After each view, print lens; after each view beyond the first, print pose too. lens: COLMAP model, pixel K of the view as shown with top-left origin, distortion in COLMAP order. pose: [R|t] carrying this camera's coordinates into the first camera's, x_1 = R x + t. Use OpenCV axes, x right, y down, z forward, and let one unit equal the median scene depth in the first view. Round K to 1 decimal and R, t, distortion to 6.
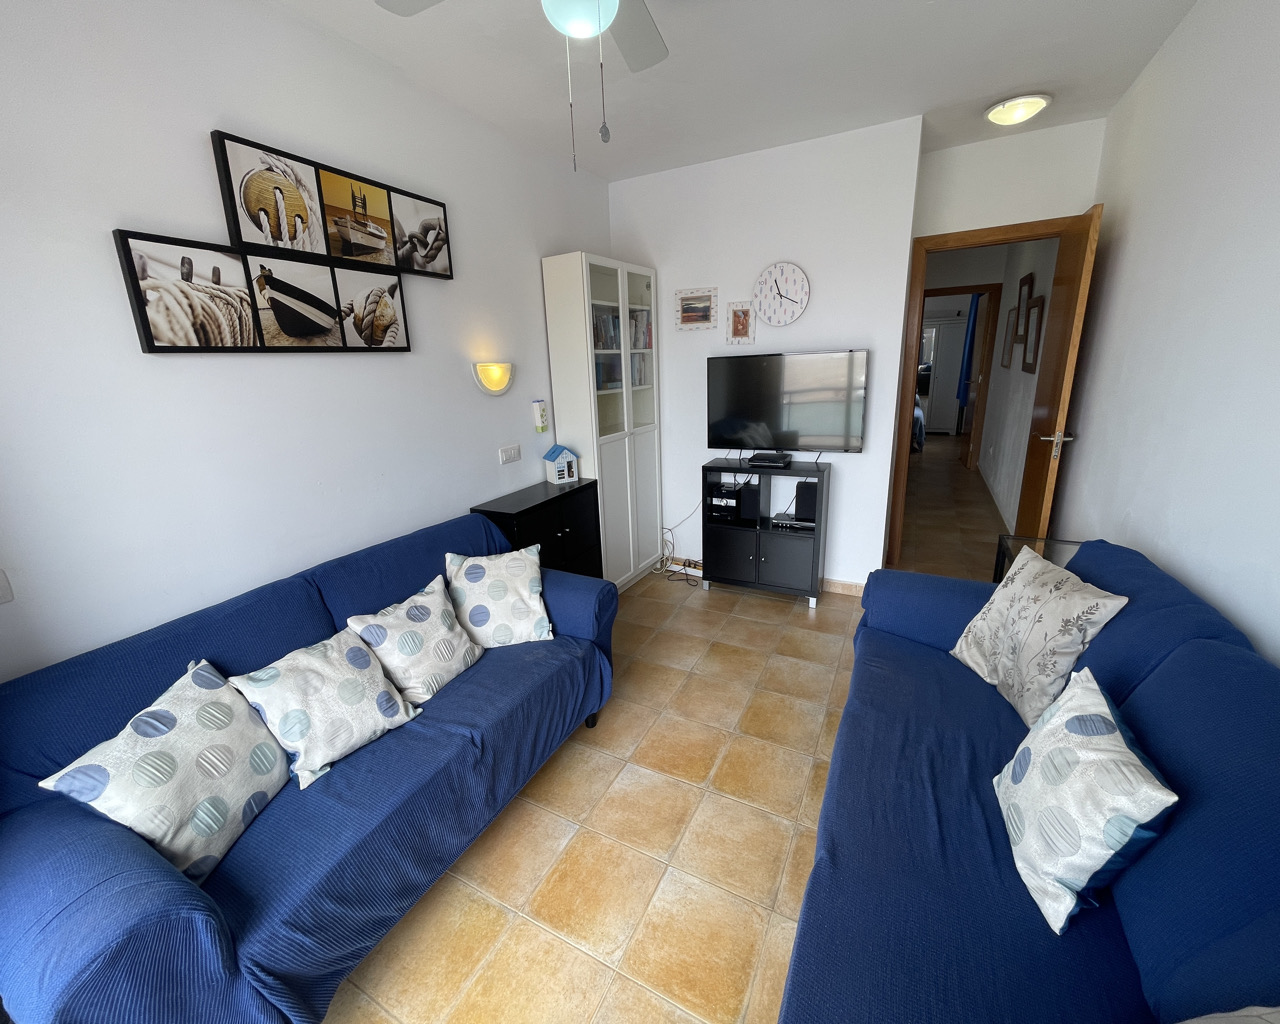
lens RADIAL K [[517.8, 0, 633.9], [0, 517.8, 503.6], [0, 0, 1]] dist [-0.004114, 0.000697]
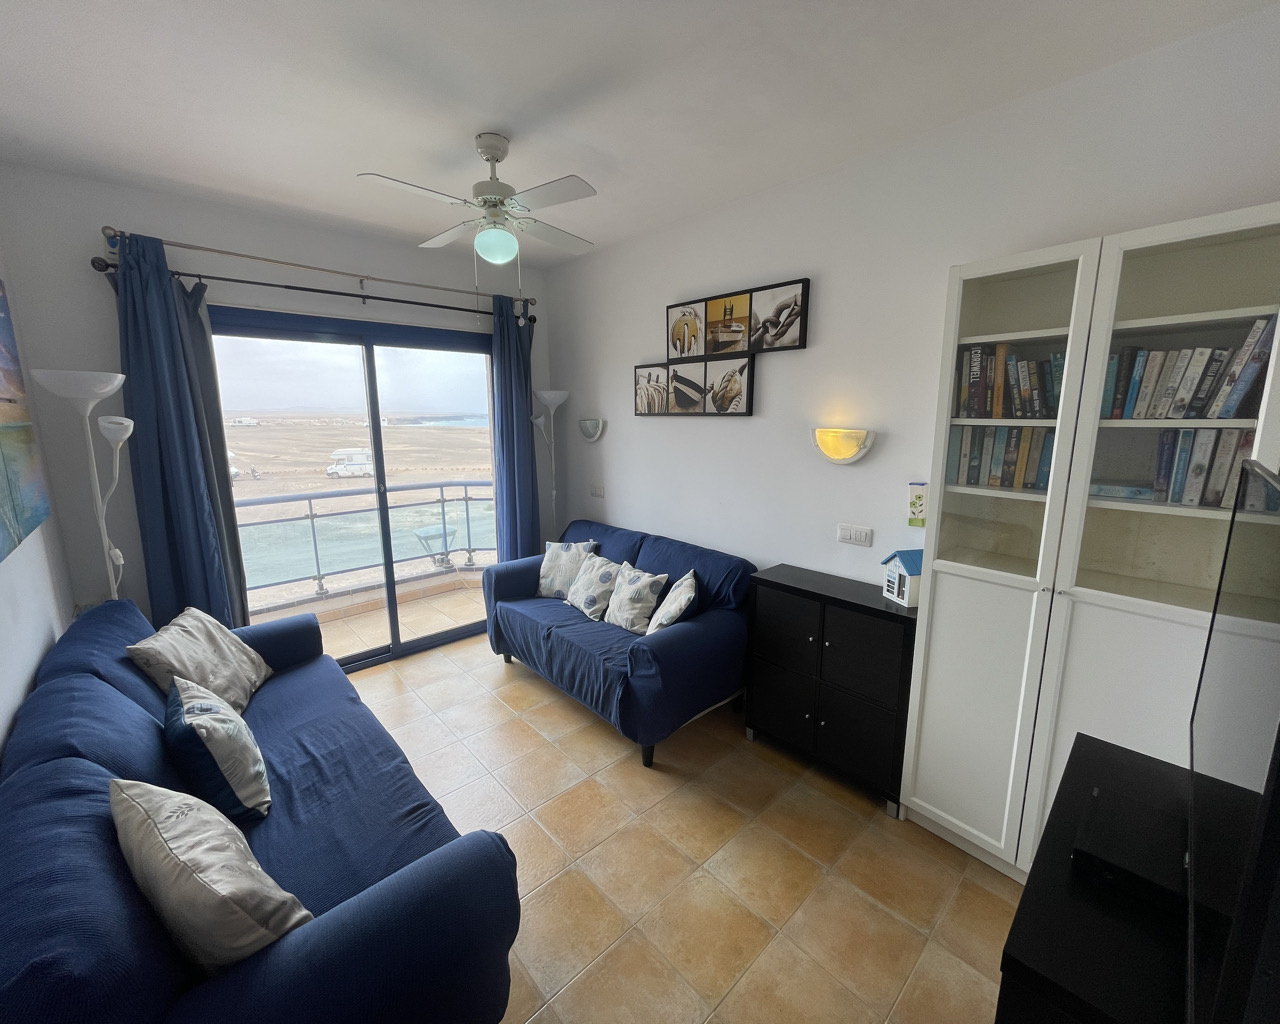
lens RADIAL K [[517.8, 0, 638.6], [0, 517.8, 502.3], [0, 0, 1]] dist [-0.004114, 0.000697]
pose [[-0.337612, 0.213805, -0.916682, 0.925418], [-0.220692, 0.928737, 0.297898, -0.459431], [0.915048, 0.302878, -0.266367, 1.281962]]
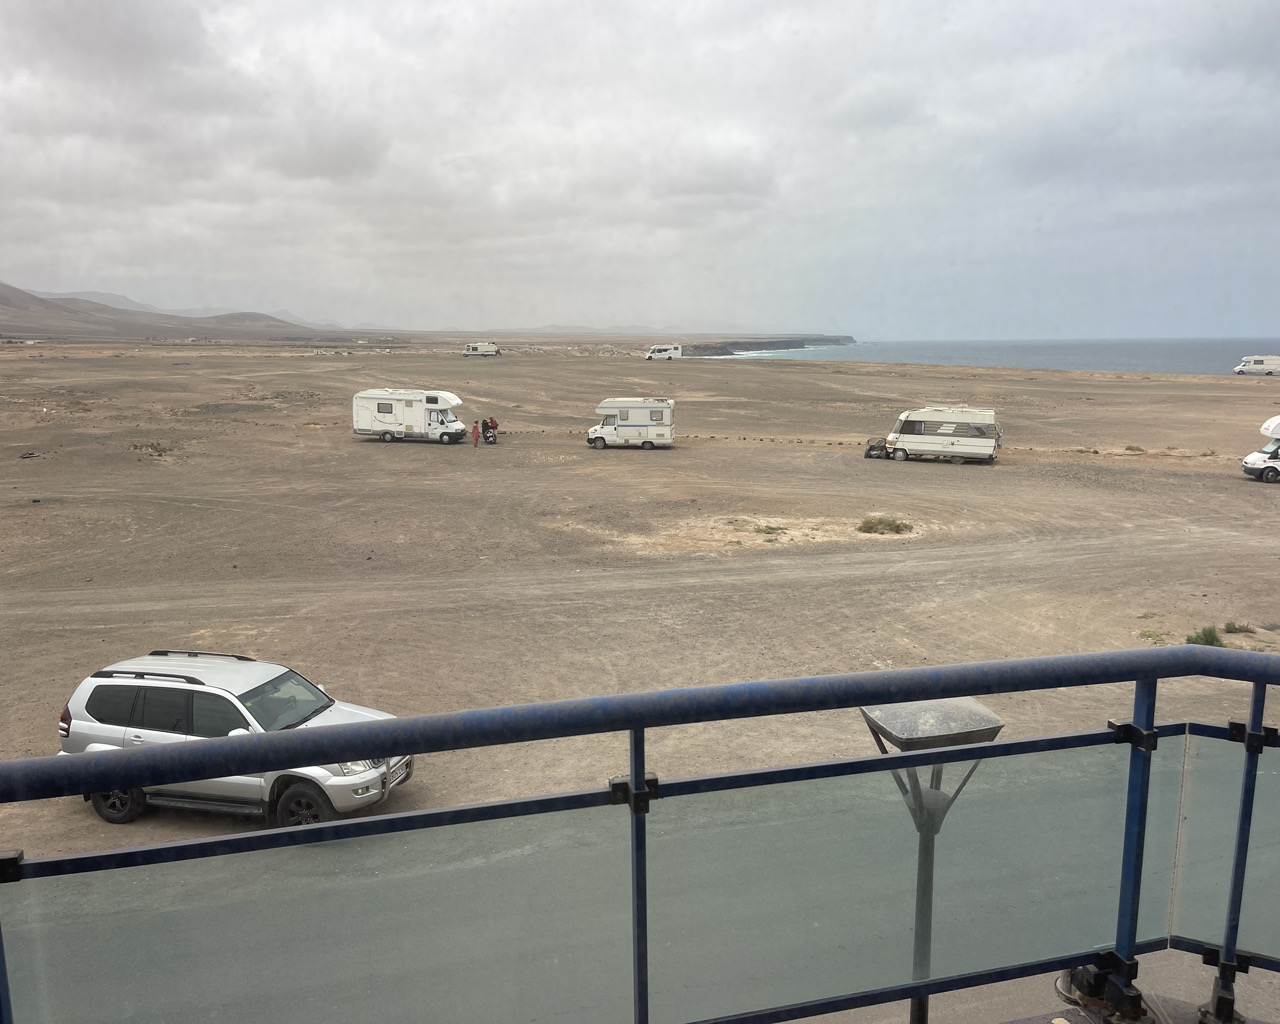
lens RADIAL K [[970.0, 0, 642.3], [0, 970.0, 508.3], [0, 0, 1]] dist [0.051099, -0.057831]
pose [[-0.736011, 0.172358, -0.654661, 0.650231], [-0.131878, 0.912014, 0.388379, -0.342973], [0.664000, 0.372186, -0.648522, 0.907354]]
